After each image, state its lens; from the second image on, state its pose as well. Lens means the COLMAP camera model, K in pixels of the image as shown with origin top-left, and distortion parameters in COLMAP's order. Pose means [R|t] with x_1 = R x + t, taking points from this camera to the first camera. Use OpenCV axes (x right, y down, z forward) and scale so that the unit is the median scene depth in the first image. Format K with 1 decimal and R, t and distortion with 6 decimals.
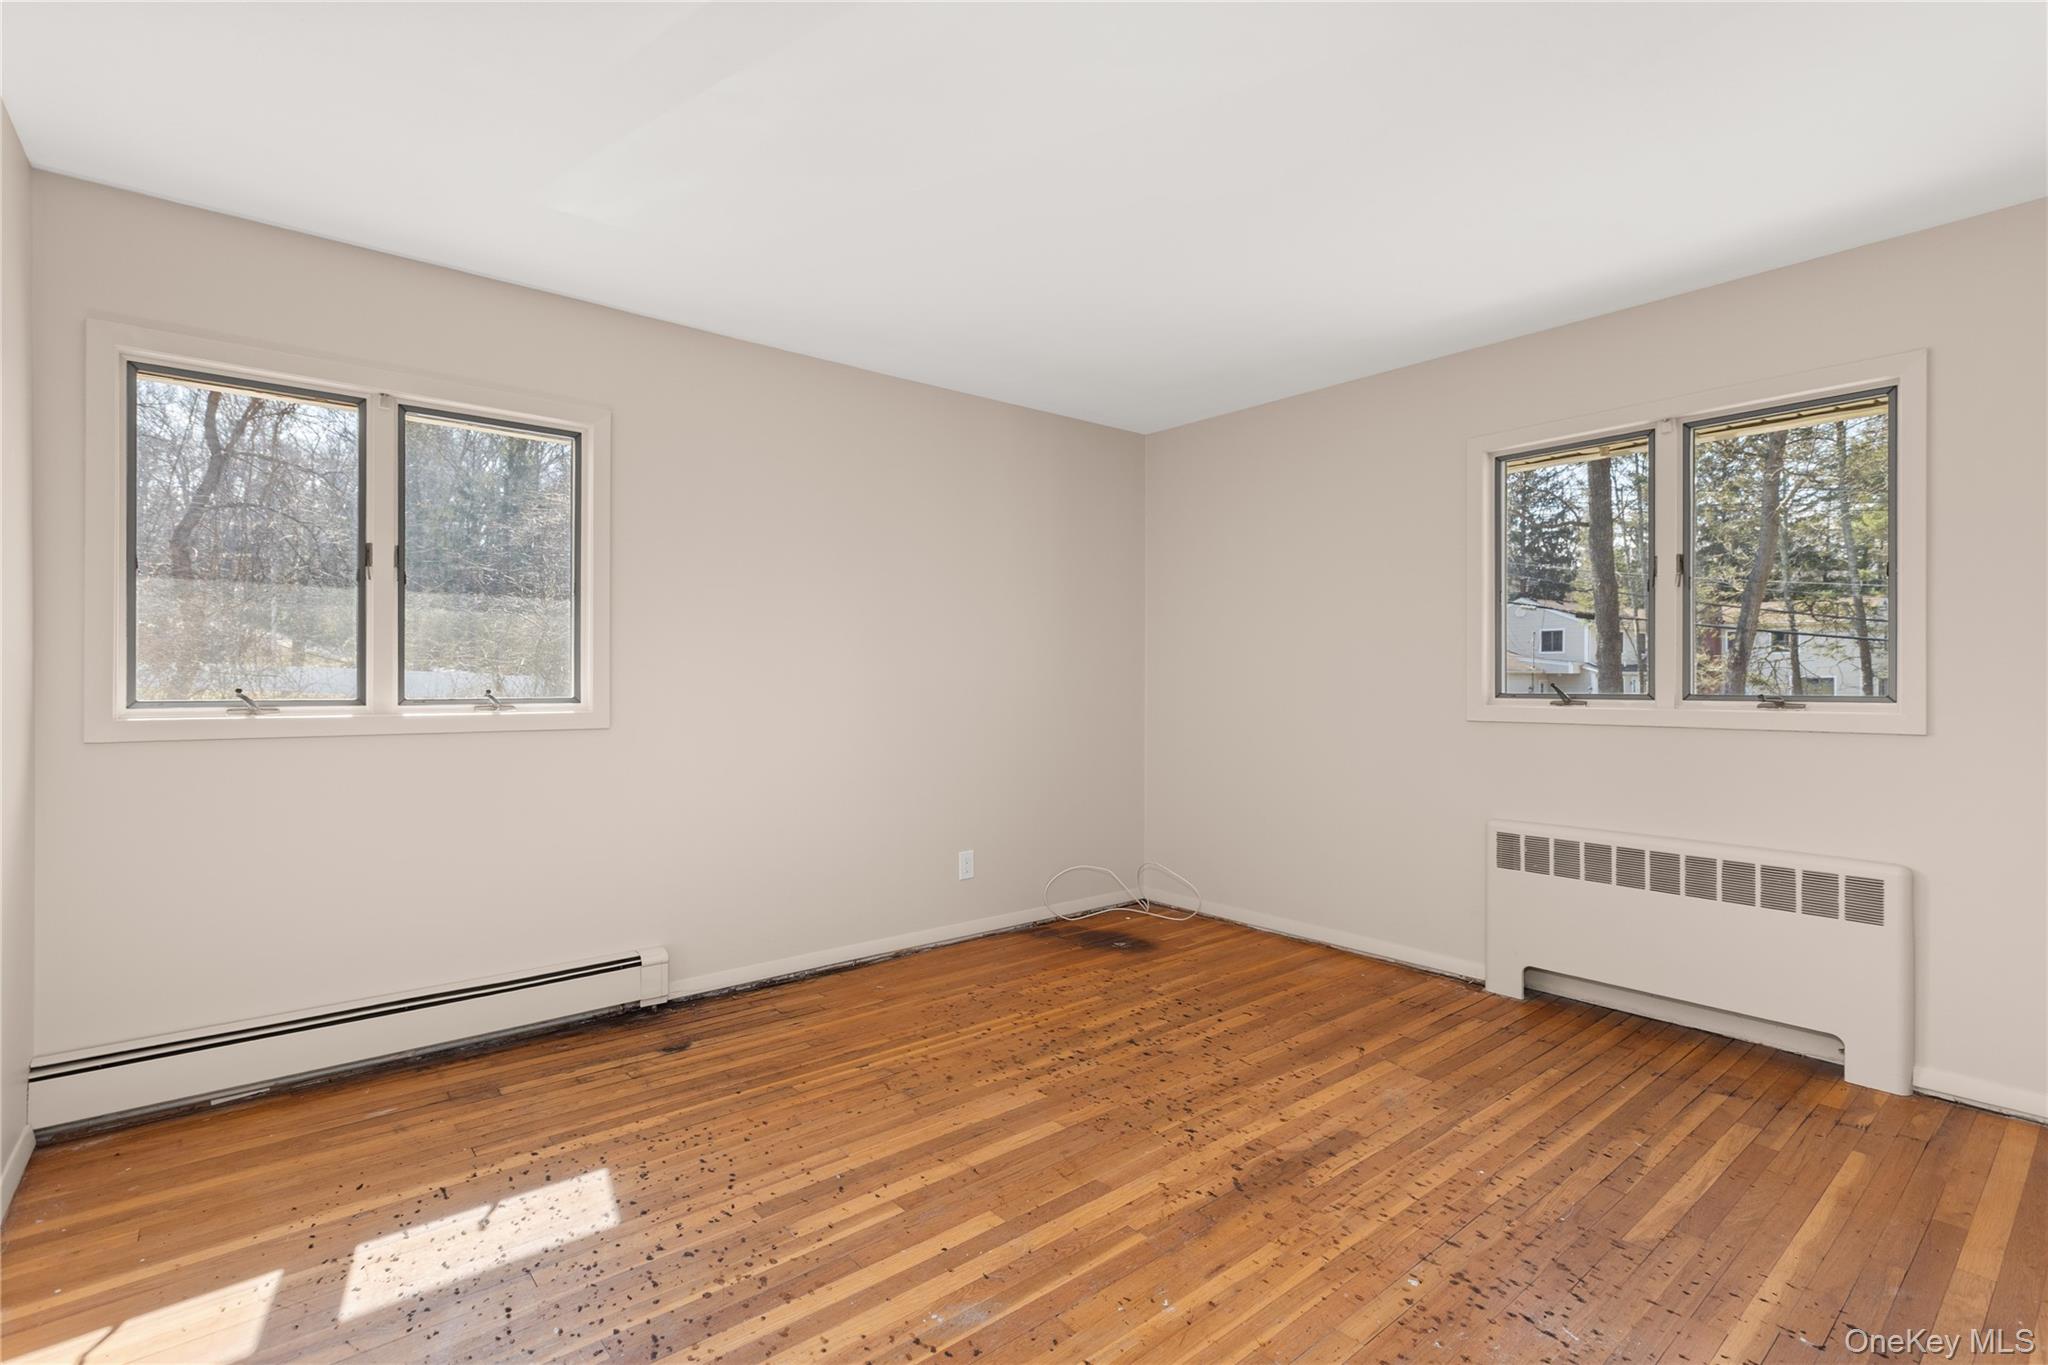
lens RADIAL K [[933.9, 0, 1024.0], [0, 933.9, 682.5], [0, 0, 1]] dist [-0.104033, -0.000199]
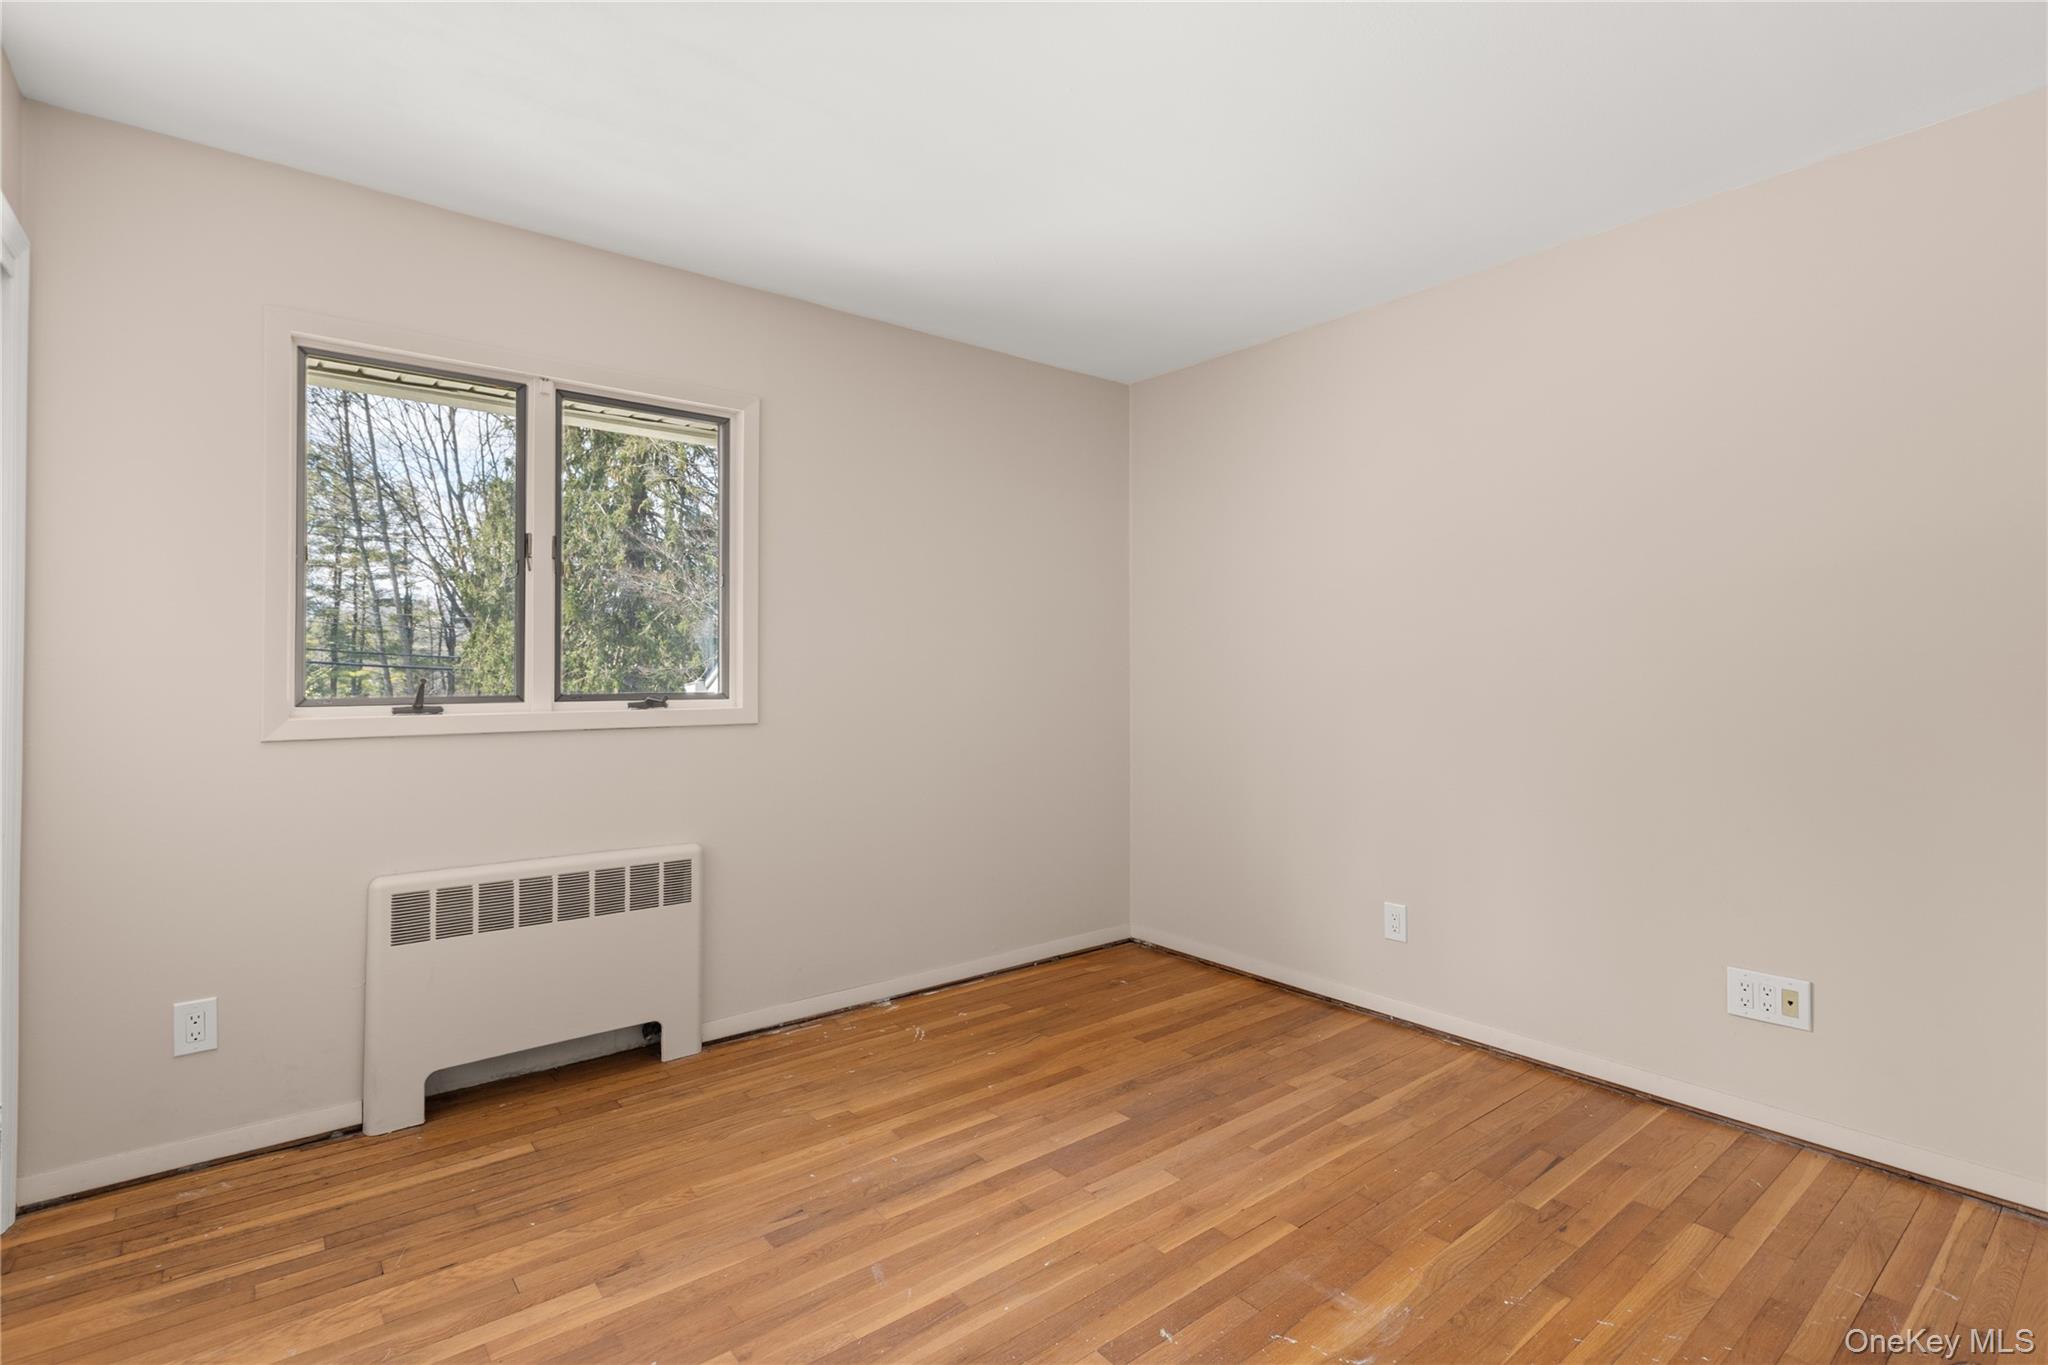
lens RADIAL K [[942.9, 0, 1024.0], [0, 942.9, 682.5], [0, 0, 1]] dist [0.002575, -0.000523]
pose [[0.007885, -0.000920, 0.999968, -0.204981], [0.004840, 0.999988, 0.000882, 0.002818], [-0.999957, 0.004833, 0.007889, 0.519467]]
